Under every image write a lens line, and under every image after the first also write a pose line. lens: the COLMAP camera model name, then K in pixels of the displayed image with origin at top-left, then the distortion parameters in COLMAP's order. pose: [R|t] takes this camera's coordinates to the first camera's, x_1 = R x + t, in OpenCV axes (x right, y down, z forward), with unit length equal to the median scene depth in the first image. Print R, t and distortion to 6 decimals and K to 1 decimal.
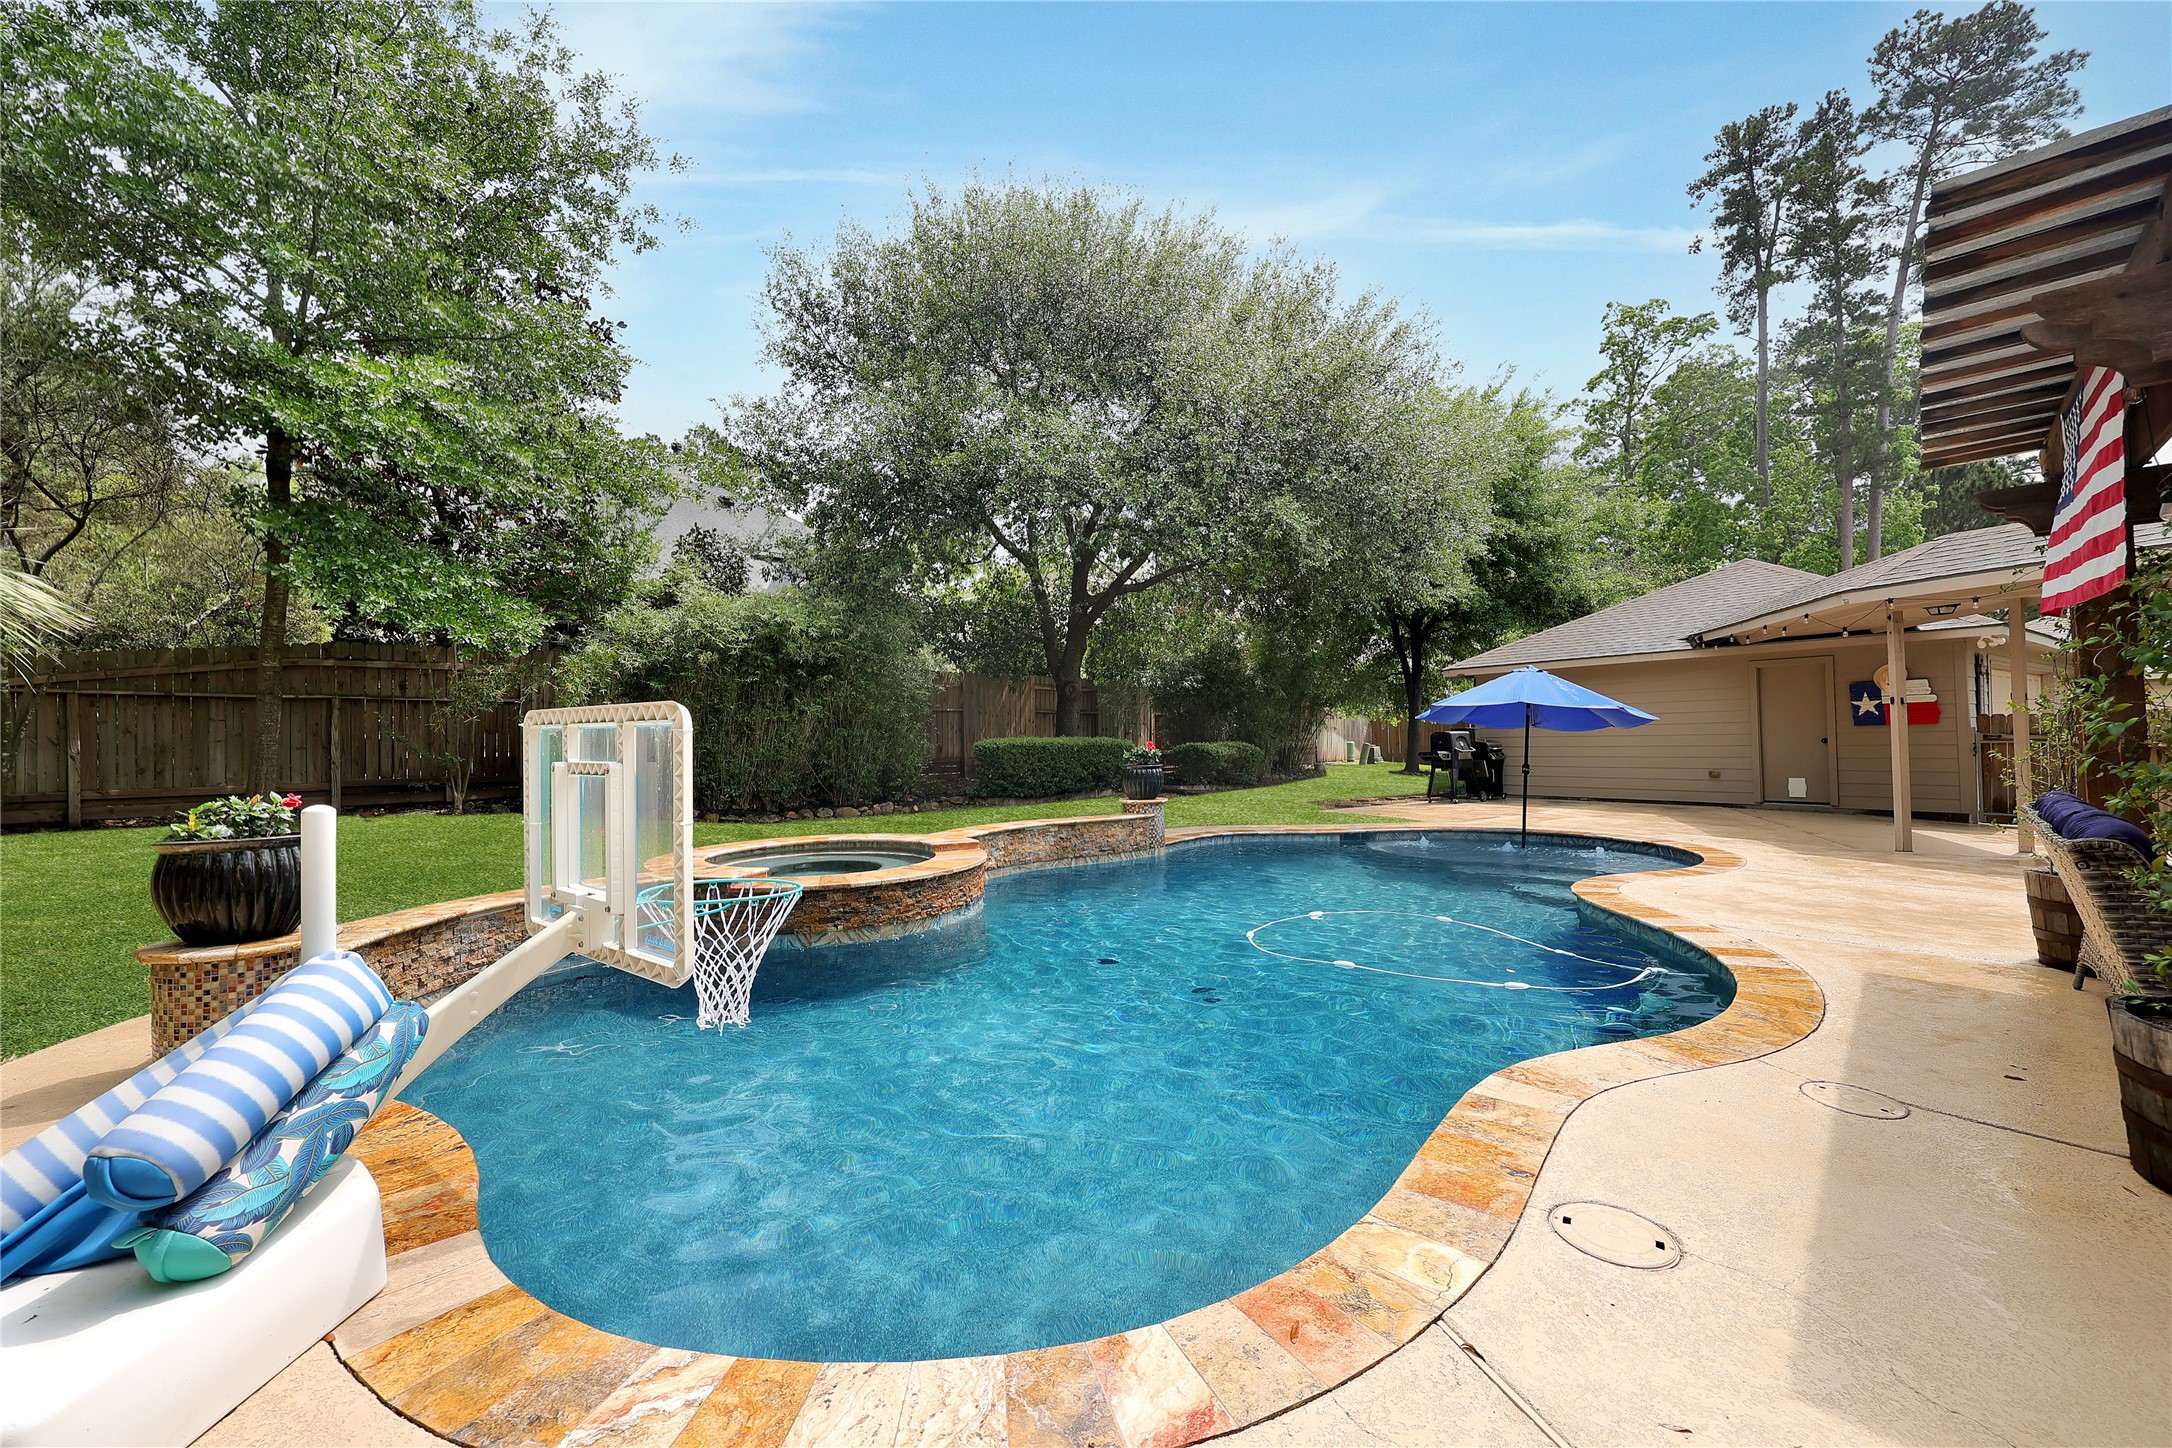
lens RADIAL K [[841.4, 0, 1089.3], [0, 841.4, 723.0], [0, 0, 1]] dist [0.001677, -0.000521]
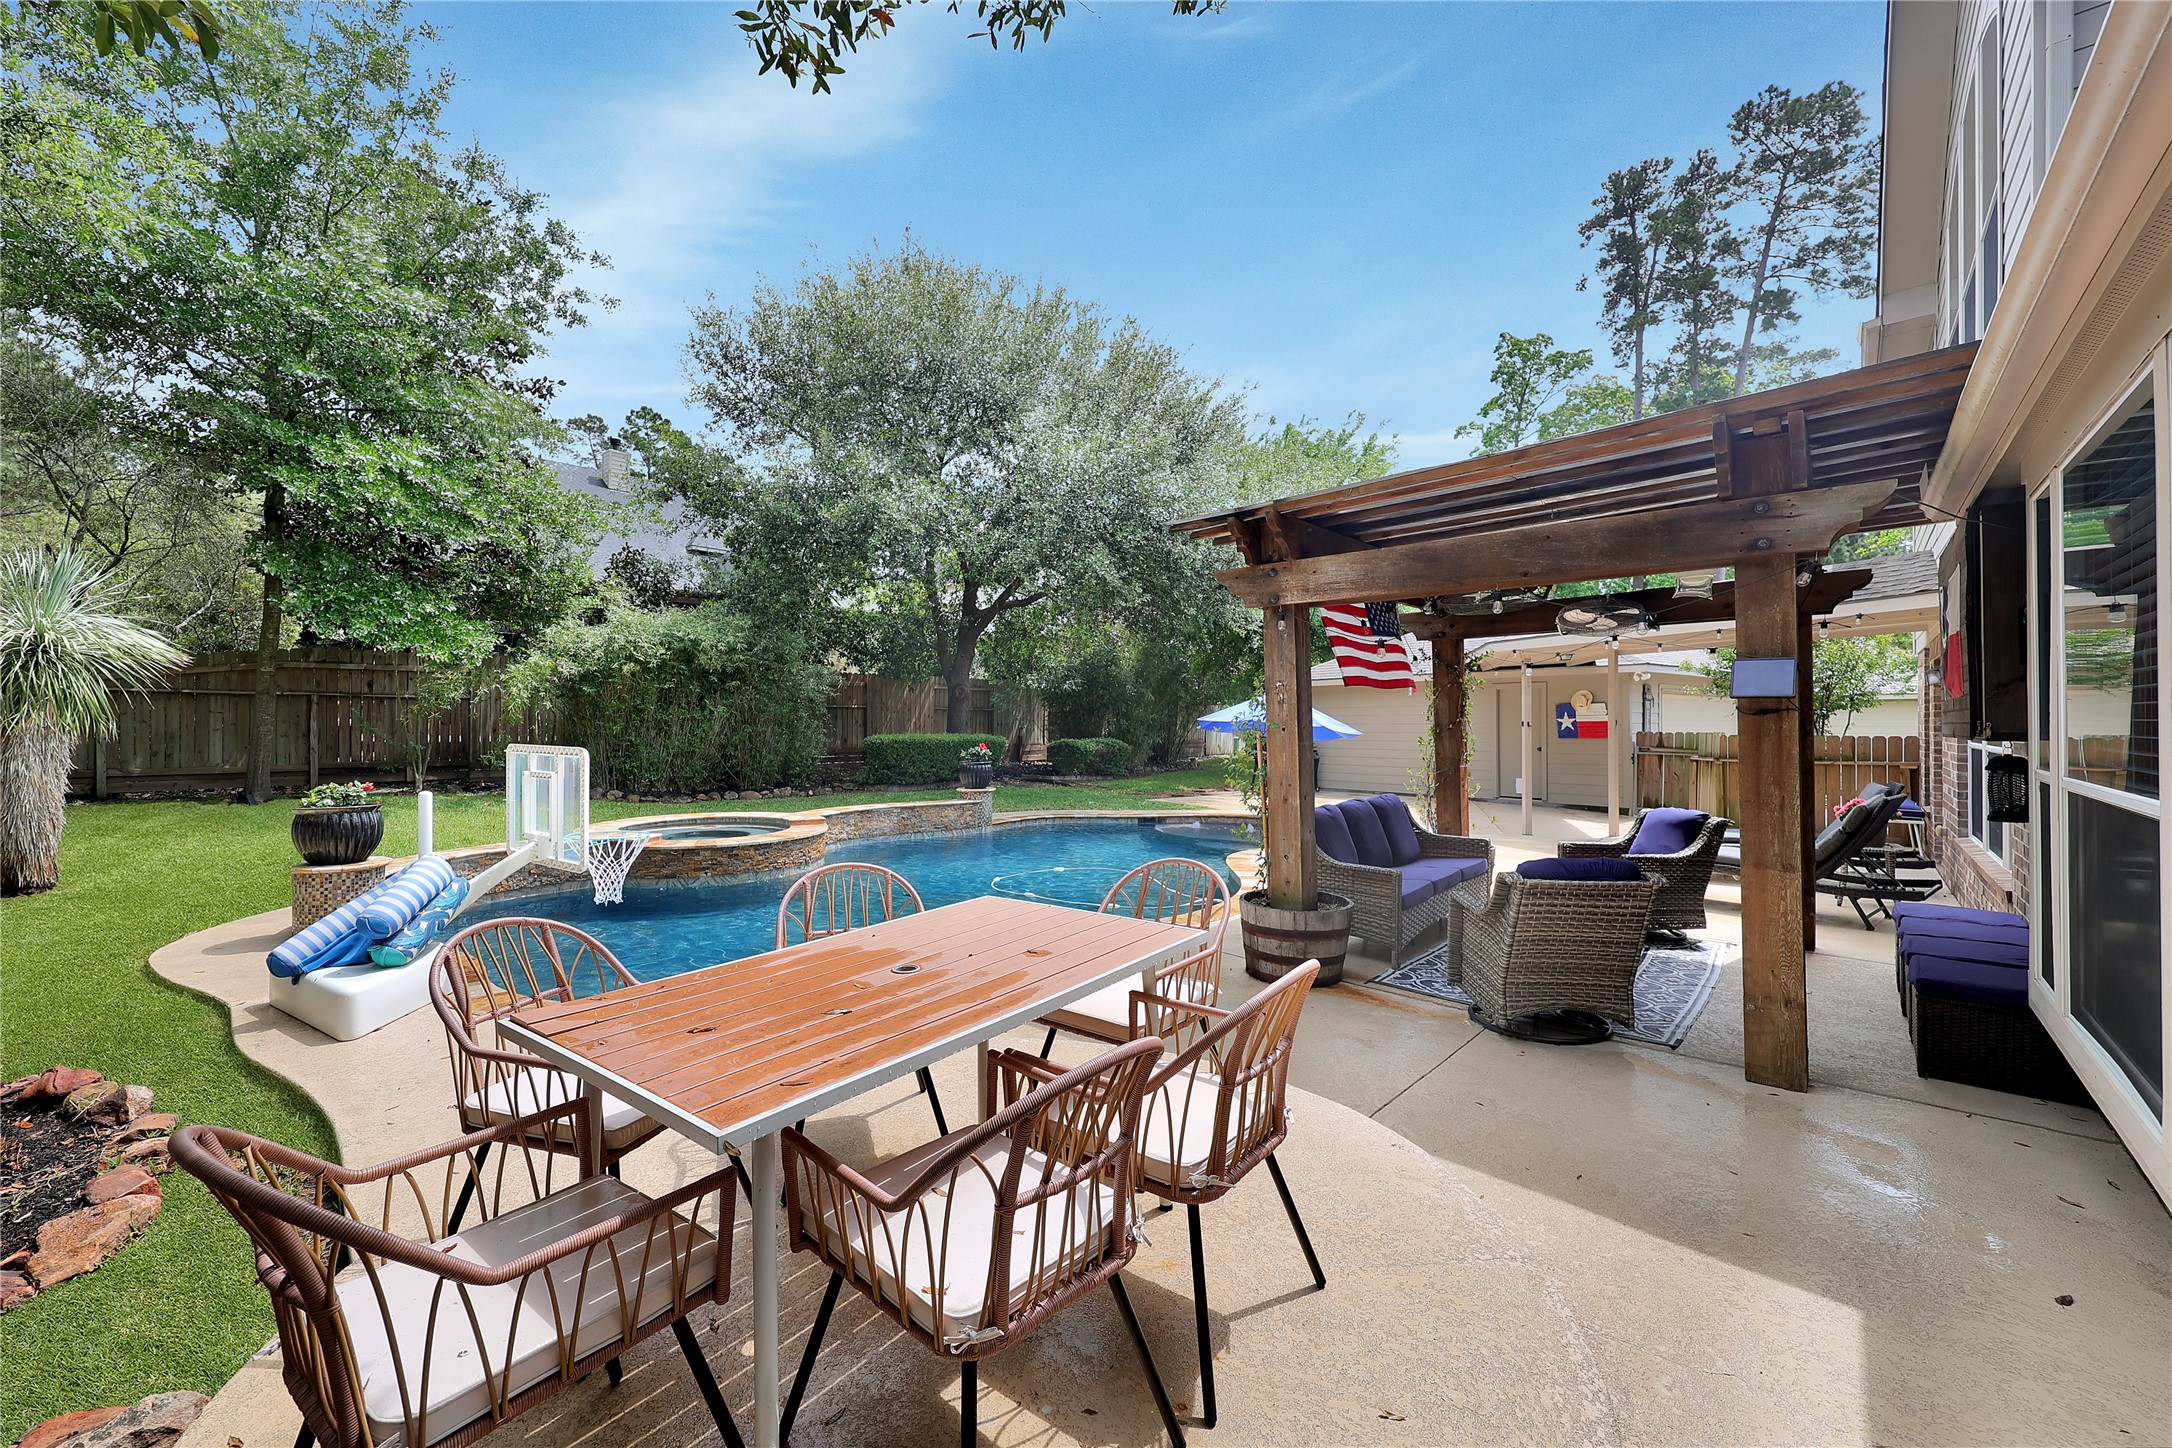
lens RADIAL K [[841.4, 0, 1083.1], [0, 841.4, 723.9], [0, 0, 1]] dist [0.001677, -0.000521]
pose [[0.998610, 0.018140, 0.049496, 0.128134], [-0.019046, 0.999658, 0.017904, -0.026995], [-0.049154, -0.018822, 0.998614, -0.228792]]
